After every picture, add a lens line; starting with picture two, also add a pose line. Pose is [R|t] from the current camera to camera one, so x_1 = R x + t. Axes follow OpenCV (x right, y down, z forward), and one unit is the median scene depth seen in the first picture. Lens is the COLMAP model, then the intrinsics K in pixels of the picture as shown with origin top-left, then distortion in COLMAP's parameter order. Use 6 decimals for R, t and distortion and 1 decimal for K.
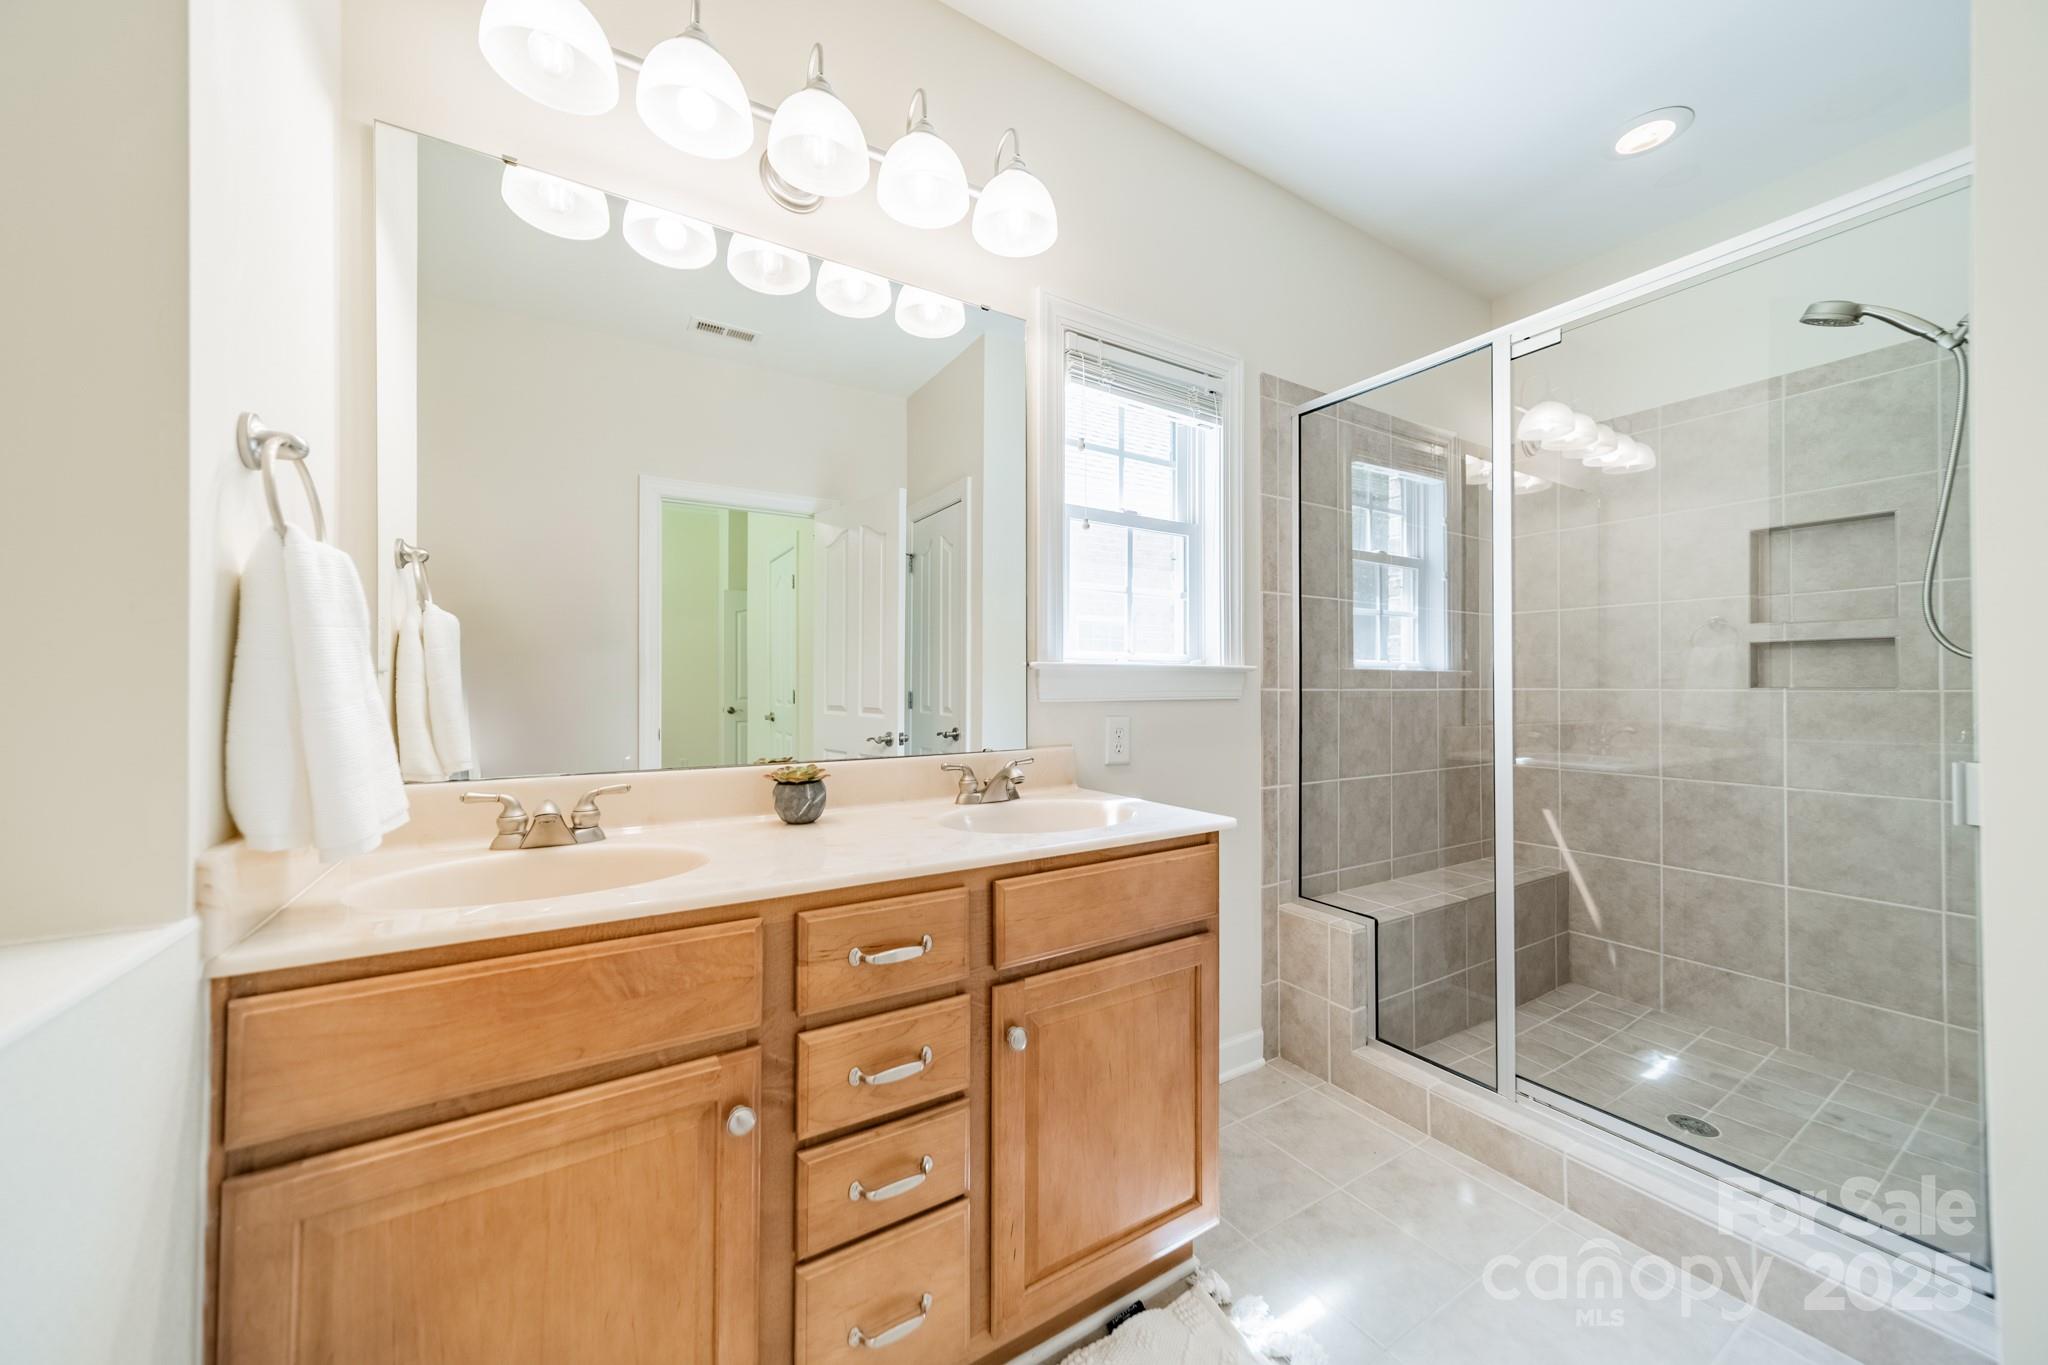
lens RADIAL K [[734.0, 0, 1030.5], [0, 734.0, 680.5], [0, 0, 1]] dist [0.008834, -0.000343]
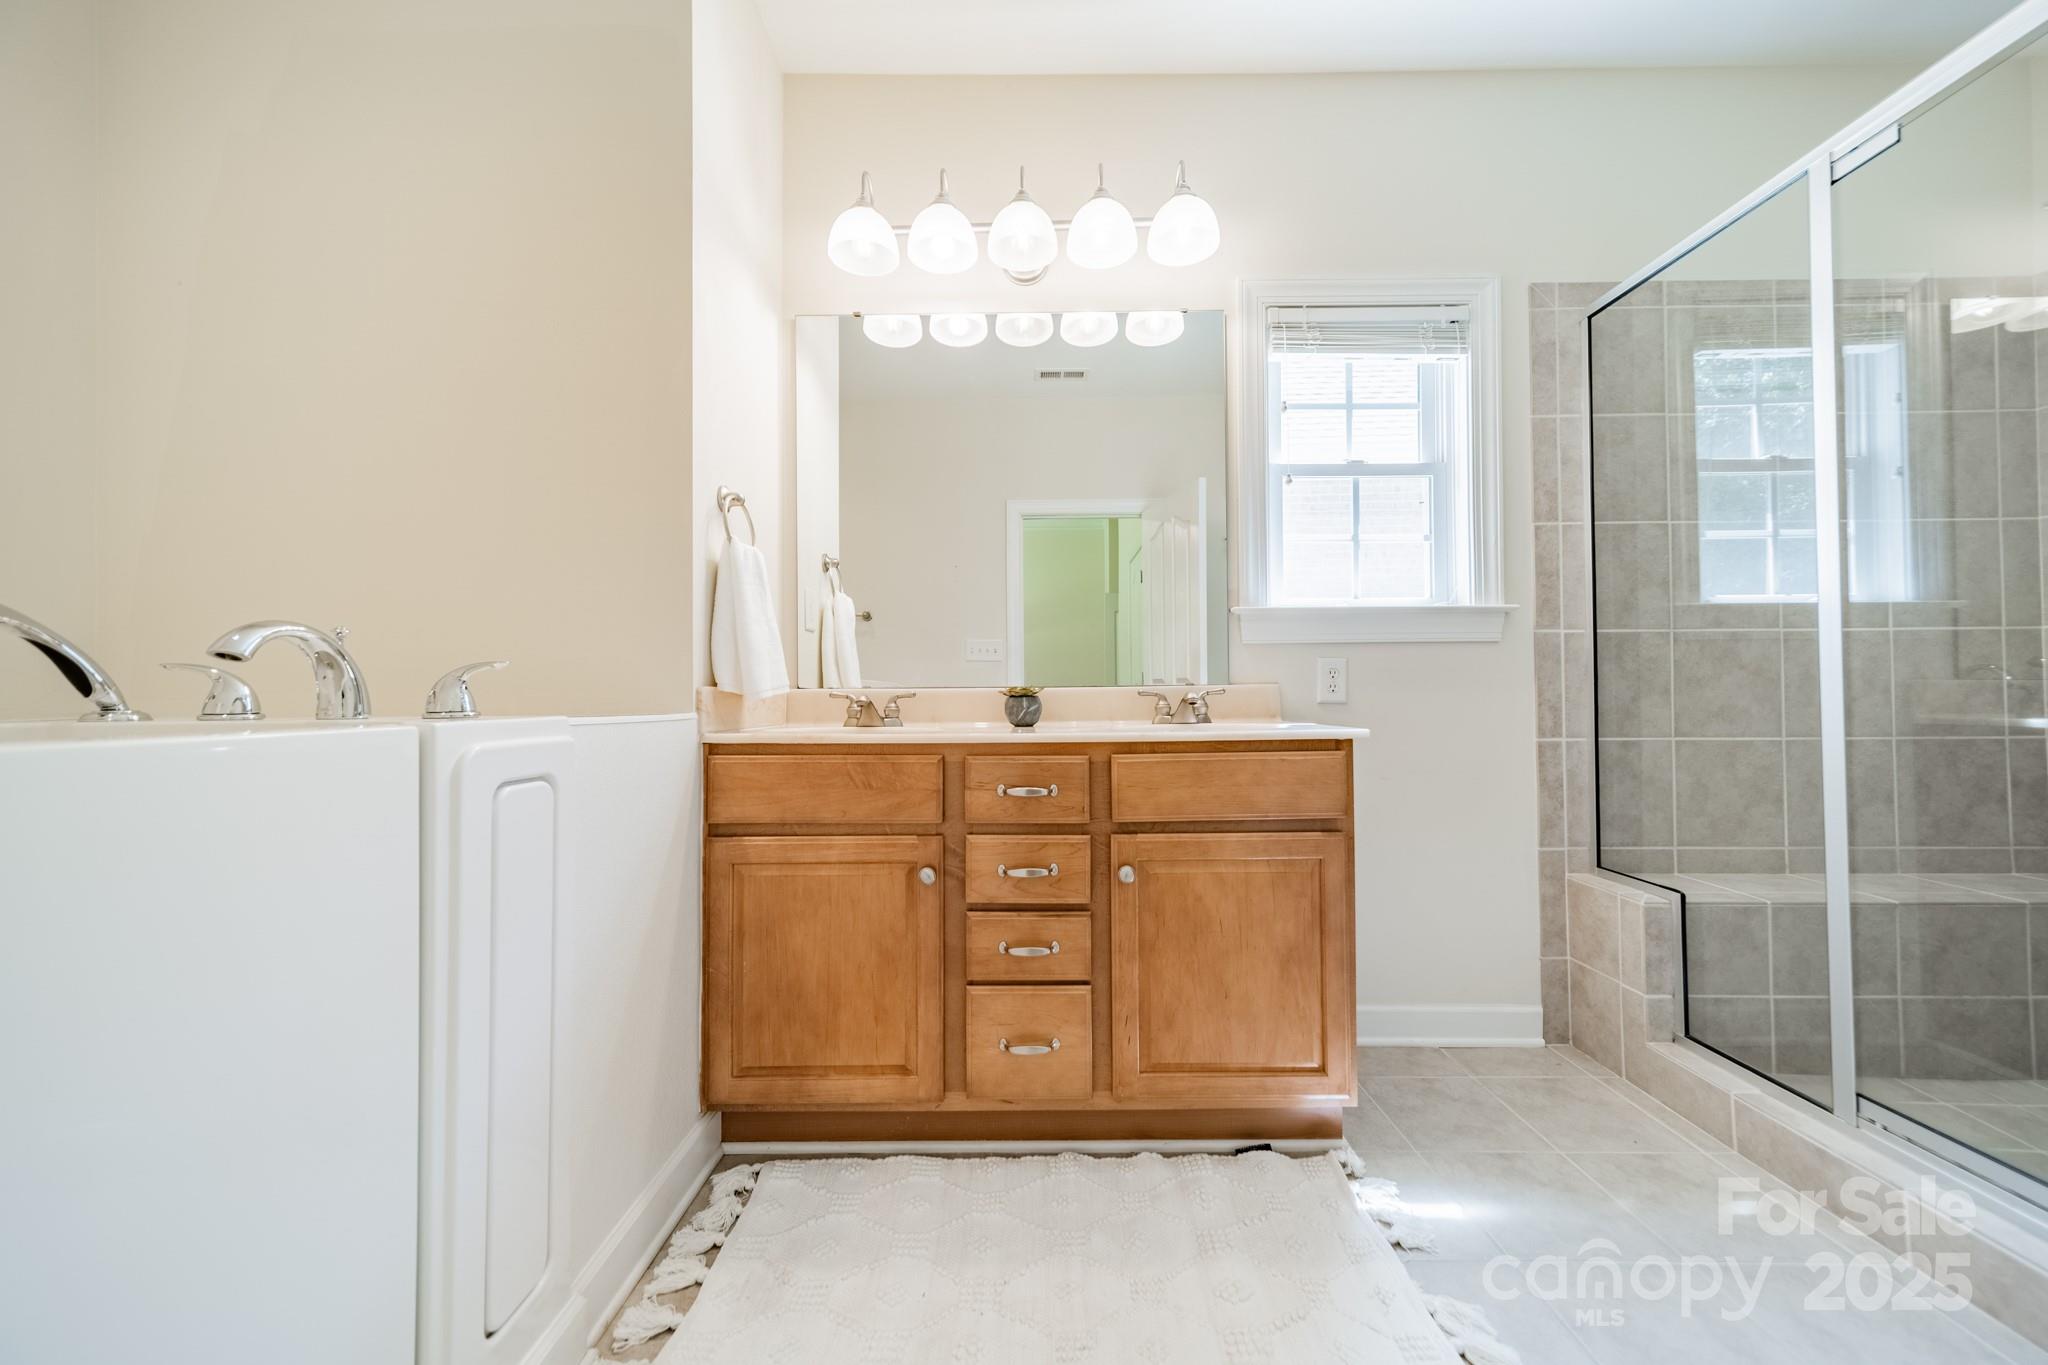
lens RADIAL K [[734.0, 0, 1030.5], [0, 734.0, 680.5], [0, 0, 1]] dist [0.008834, -0.000343]
pose [[0.847298, -0.016416, -0.530864, 0.323289], [0.011520, 0.999855, -0.012532, 0.093143], [0.530993, 0.004503, 0.847364, -0.121767]]
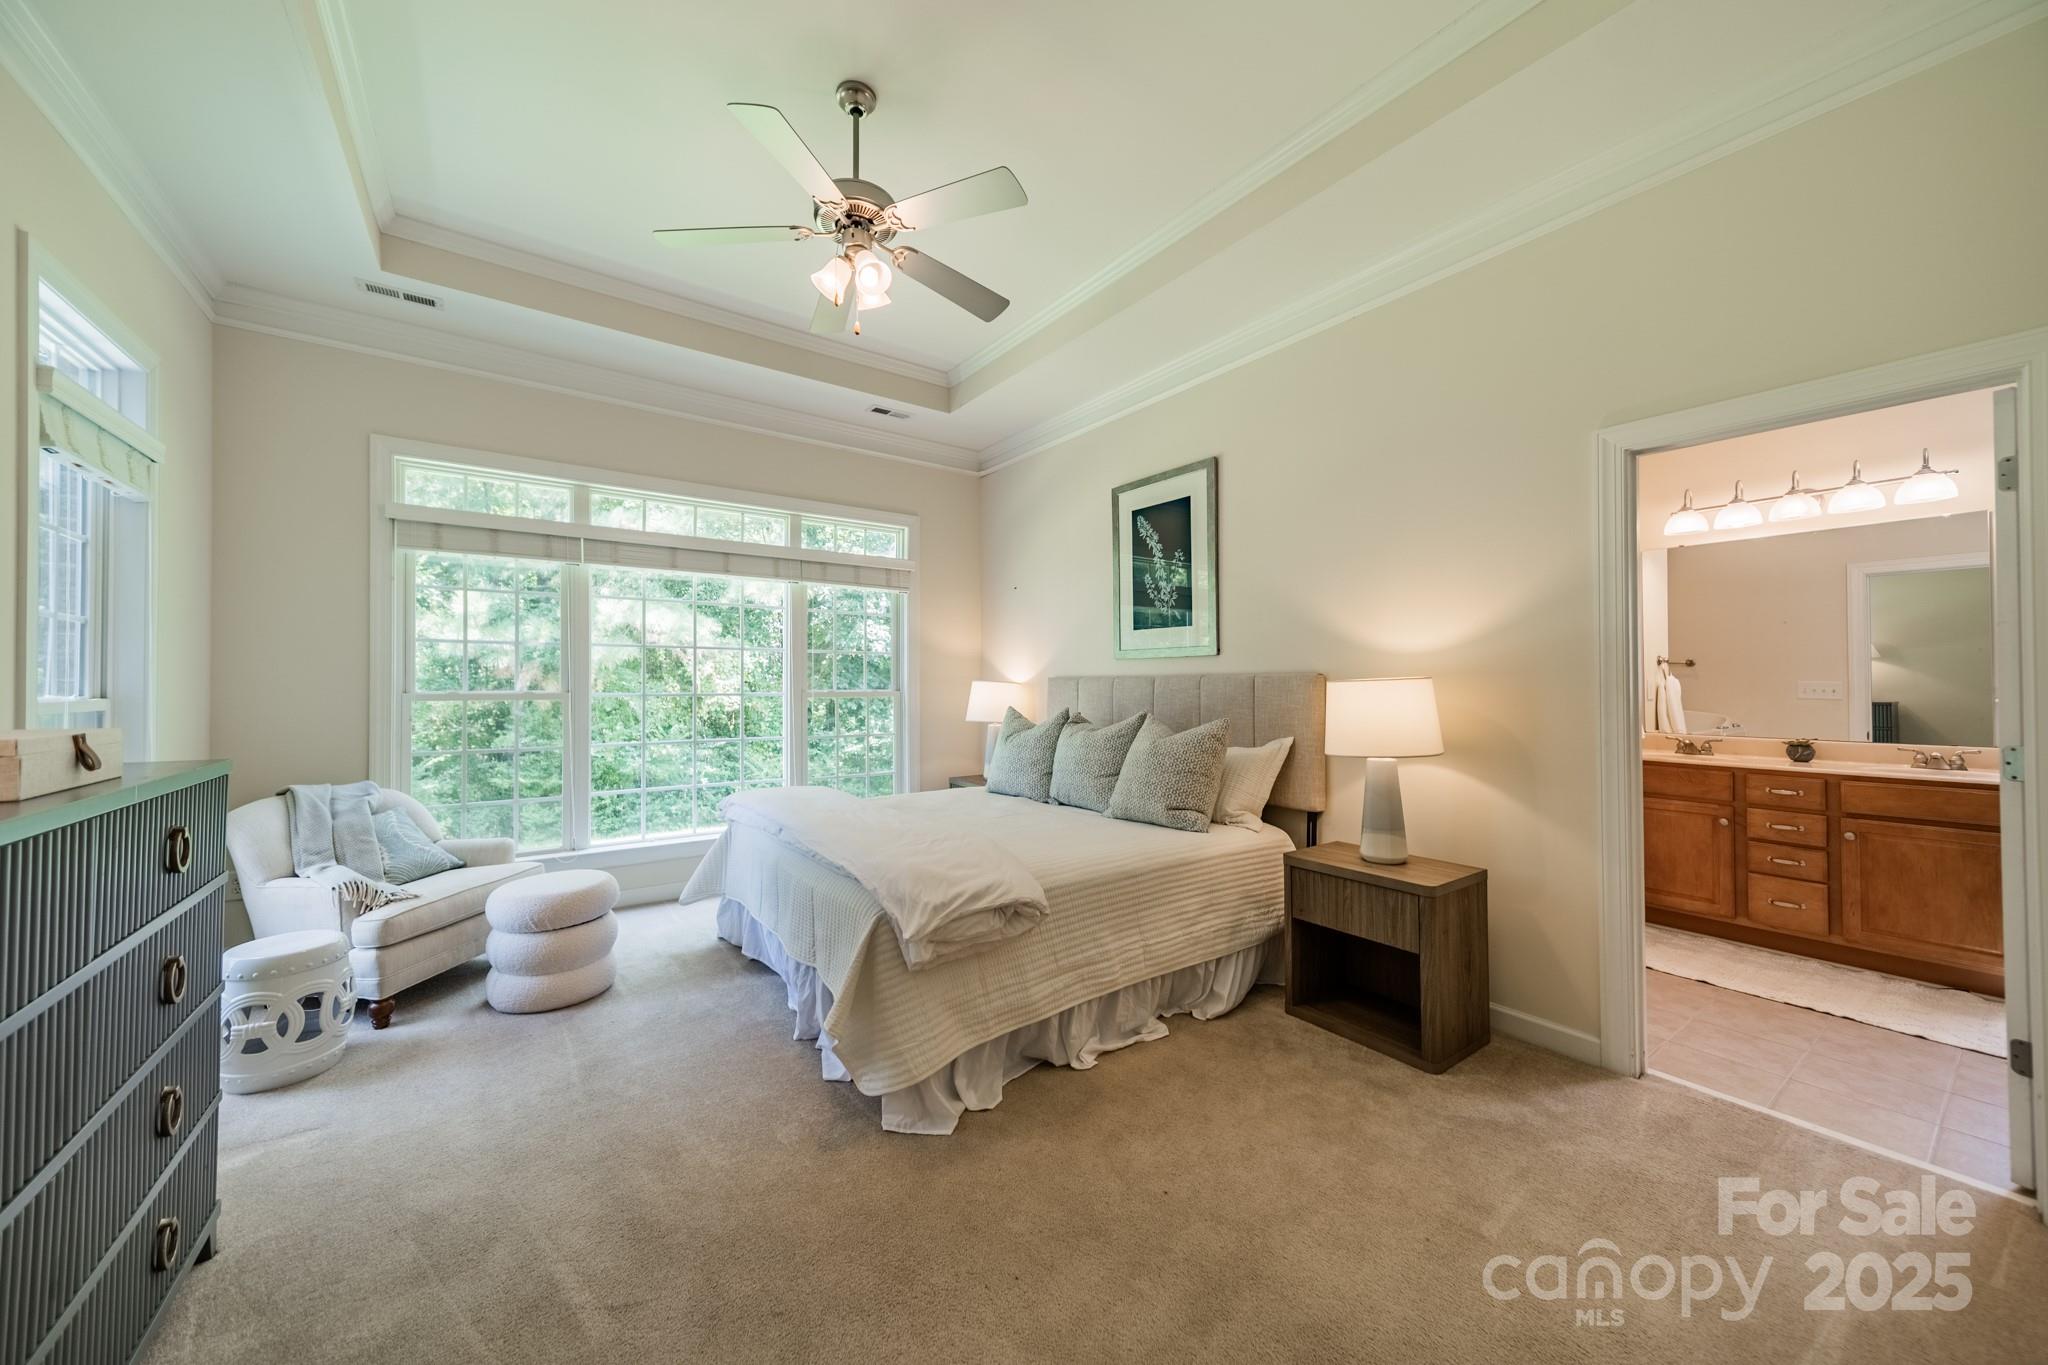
lens RADIAL K [[734.0, 0, 1030.5], [0, 734.0, 680.5], [0, 0, 1]] dist [0.008834, -0.000343]
pose [[0.068419, -0.003210, -0.997652, 1.575274], [0.010873, 0.999938, -0.002472, -0.086009], [0.997597, -0.010678, 0.068449, -1.408295]]
